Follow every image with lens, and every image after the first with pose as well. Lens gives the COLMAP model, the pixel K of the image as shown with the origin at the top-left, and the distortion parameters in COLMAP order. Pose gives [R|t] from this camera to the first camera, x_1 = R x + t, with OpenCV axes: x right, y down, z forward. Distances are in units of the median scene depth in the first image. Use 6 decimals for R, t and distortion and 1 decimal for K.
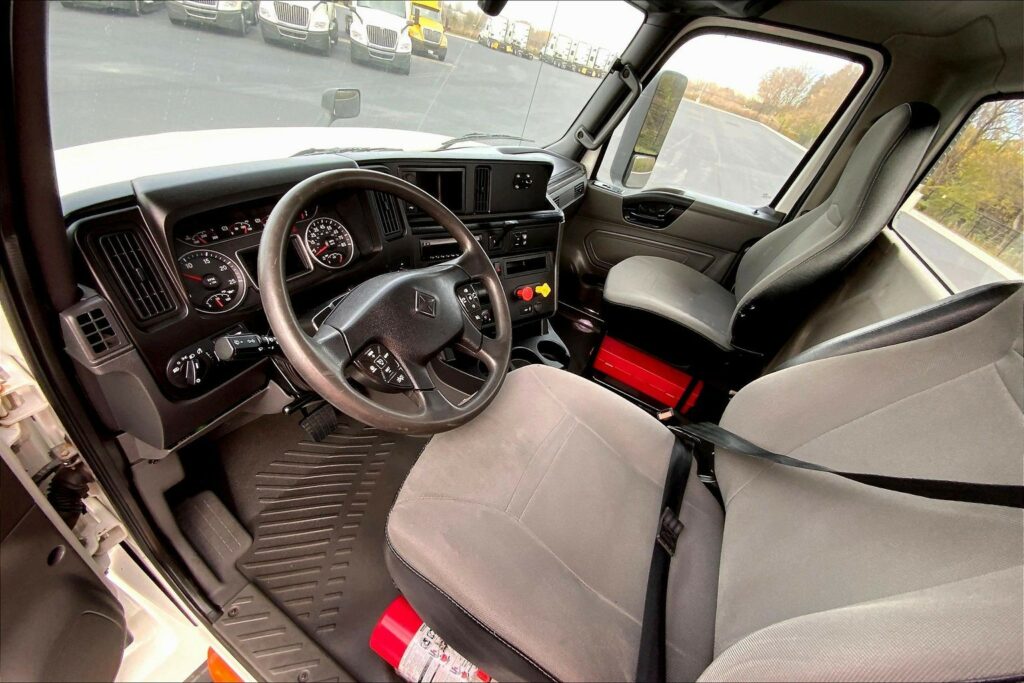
lens RADIAL K [[414.5, 0, 510.1], [0, 414.5, 340.1], [0, 0, 1]] dist [-0.011470, -0.000884]
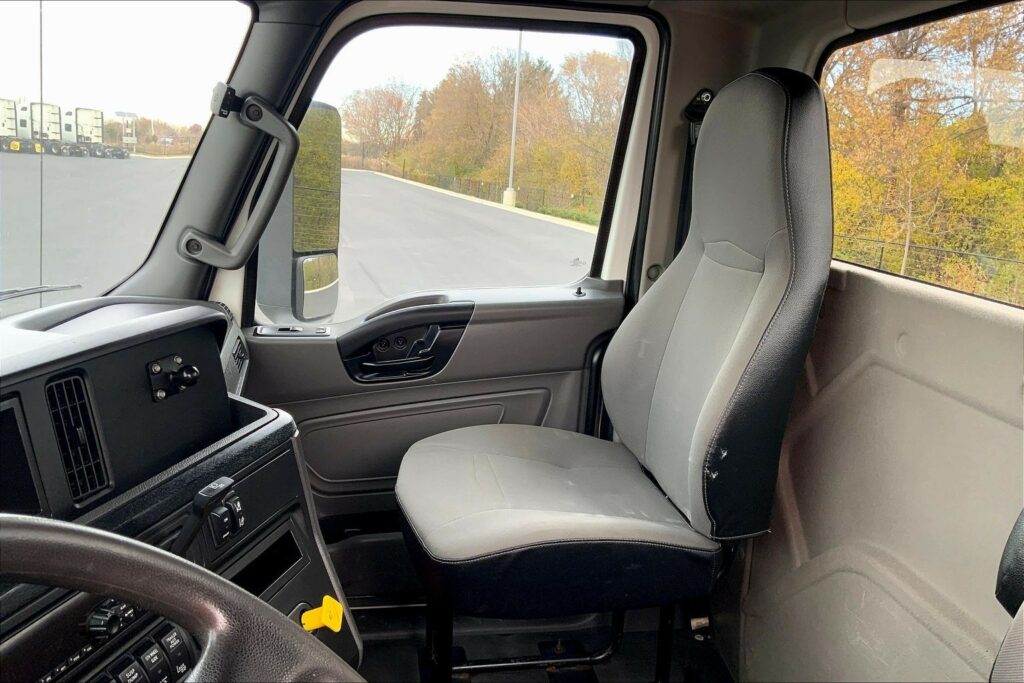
lens RADIAL K [[834.1, 0, 502.2], [0, 834.1, 338.0], [0, 0, 1]] dist [0.083454, -0.154167]
pose [[0.779759, -0.288798, 0.555492, -0.145318], [0.451413, 0.874136, -0.179201, -0.133981], [-0.433822, 0.390490, 0.811983, 0.218768]]
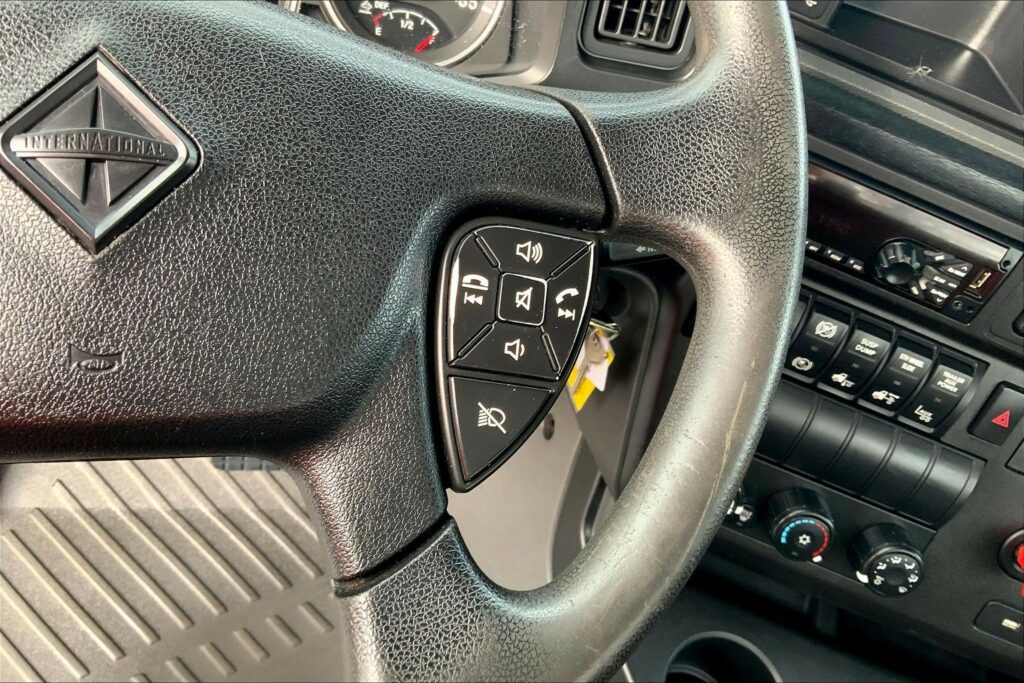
lens RADIAL K [[834.1, 0, 512.8], [0, 834.1, 336.5], [0, 0, 1]] dist [0.083454, -0.154167]
pose [[0.616614, 0.587838, -0.523673, 0.019582], [-0.577191, 0.789918, 0.207074, -0.138827], [0.535385, 0.174575, 0.826369, 0.443865]]
